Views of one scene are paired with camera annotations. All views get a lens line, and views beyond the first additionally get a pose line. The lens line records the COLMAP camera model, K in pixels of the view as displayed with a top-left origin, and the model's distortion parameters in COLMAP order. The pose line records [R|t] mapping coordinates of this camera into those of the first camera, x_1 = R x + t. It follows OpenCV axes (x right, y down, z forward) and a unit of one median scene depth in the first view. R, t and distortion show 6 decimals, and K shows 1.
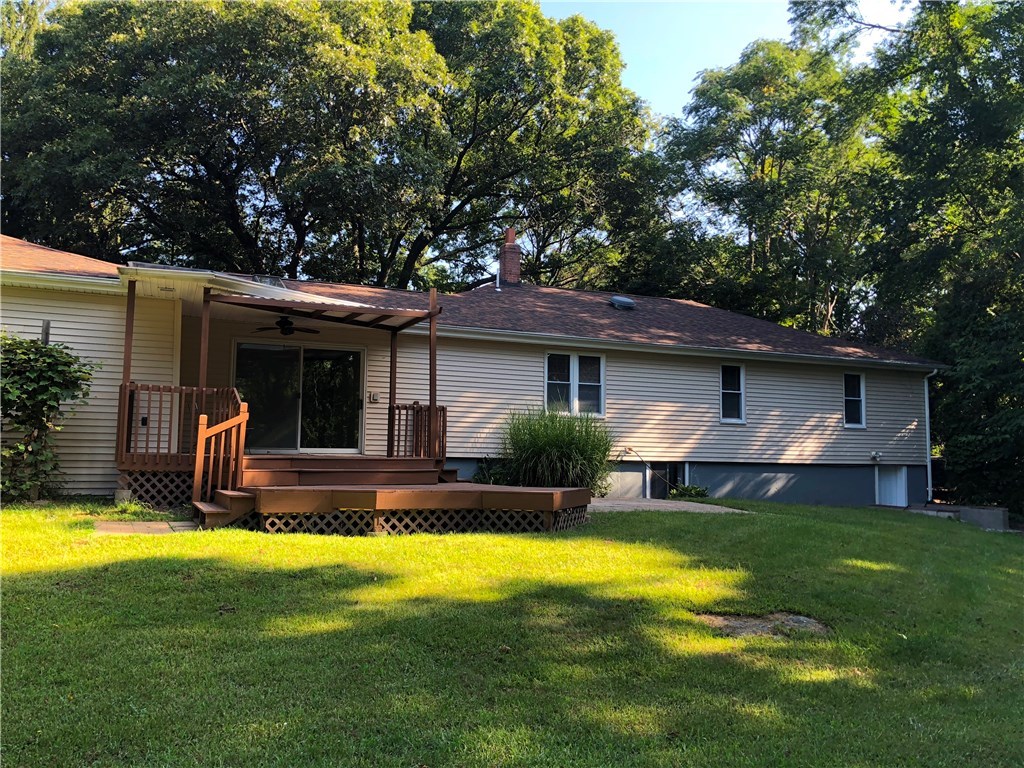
lens RADIAL K [[847.7, 0, 512.2], [0, 847.7, 384.6], [0, 0, 1]] dist [0.027972, -0.020451]
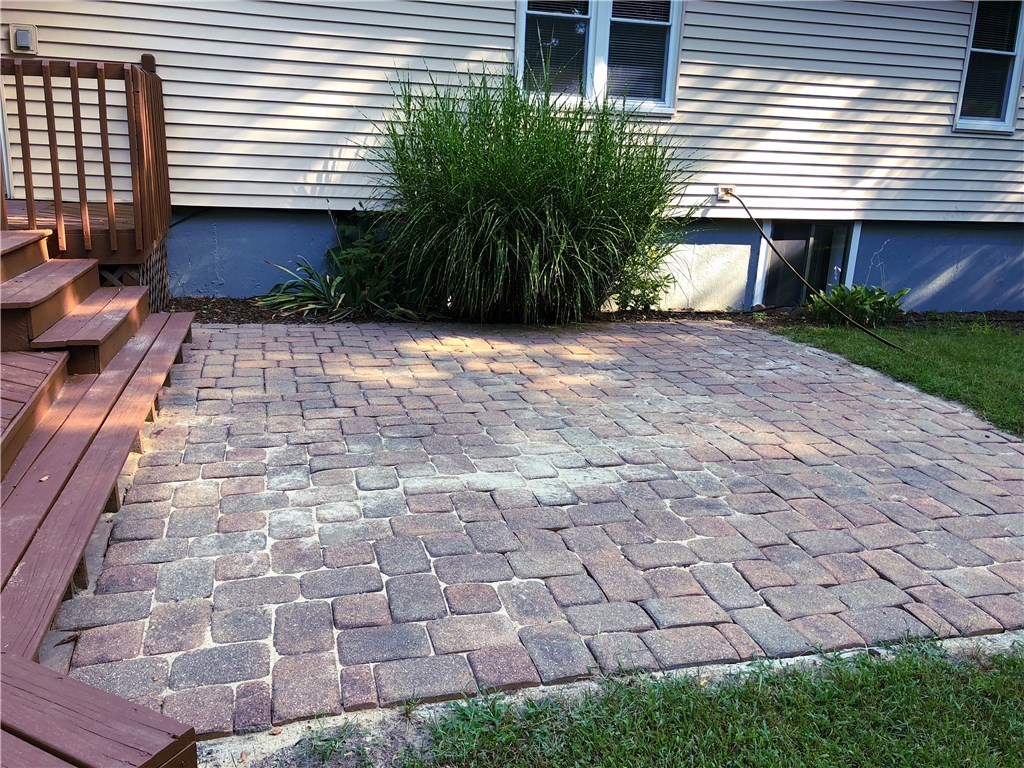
lens RADIAL K [[847.7, 0, 509.7], [0, 847.7, 387.7], [0, 0, 1]] dist [0.027972, -0.020451]
pose [[0.990451, 0.060971, -0.123651, 0.084386], [-0.013703, 0.935987, 0.351767, 0.018802], [0.137183, -0.346713, 0.927885, 0.523603]]
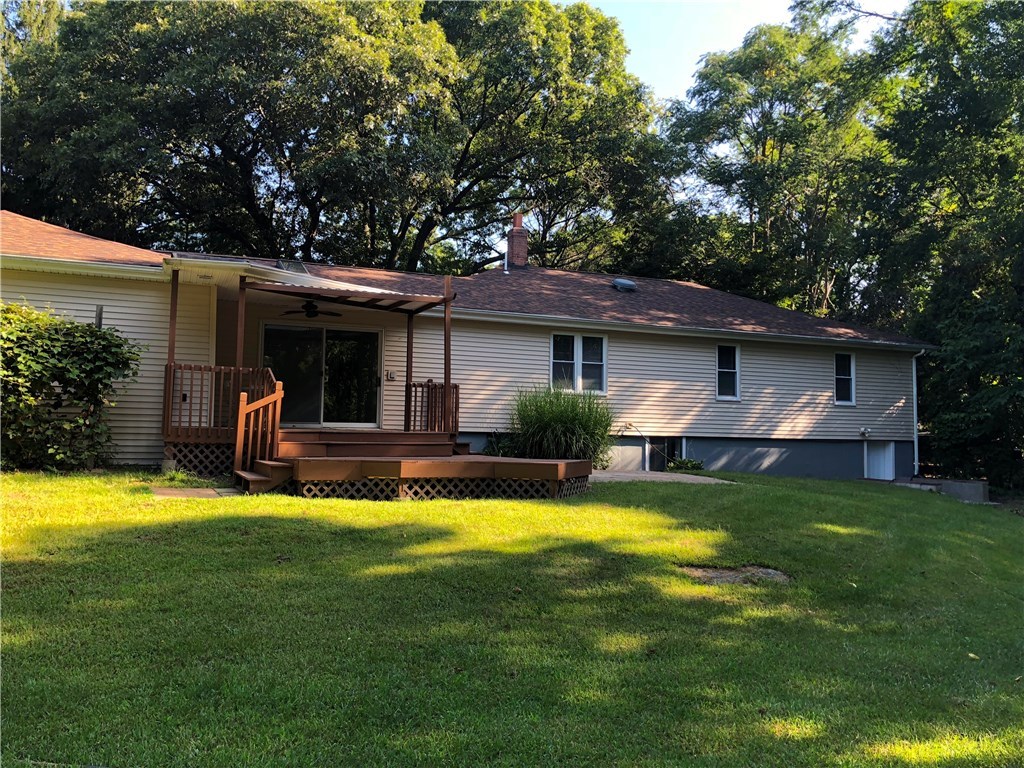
lens RADIAL K [[847.7, 0, 507.1], [0, 847.7, 355.7], [0, 0, 1]] dist [0.027972, -0.020451]
pose [[0.999921, 0.002941, -0.012235, -0.002764], [-0.002986, 0.999989, -0.003640, -0.005590], [0.012224, 0.003676, 0.999919, -0.062289]]
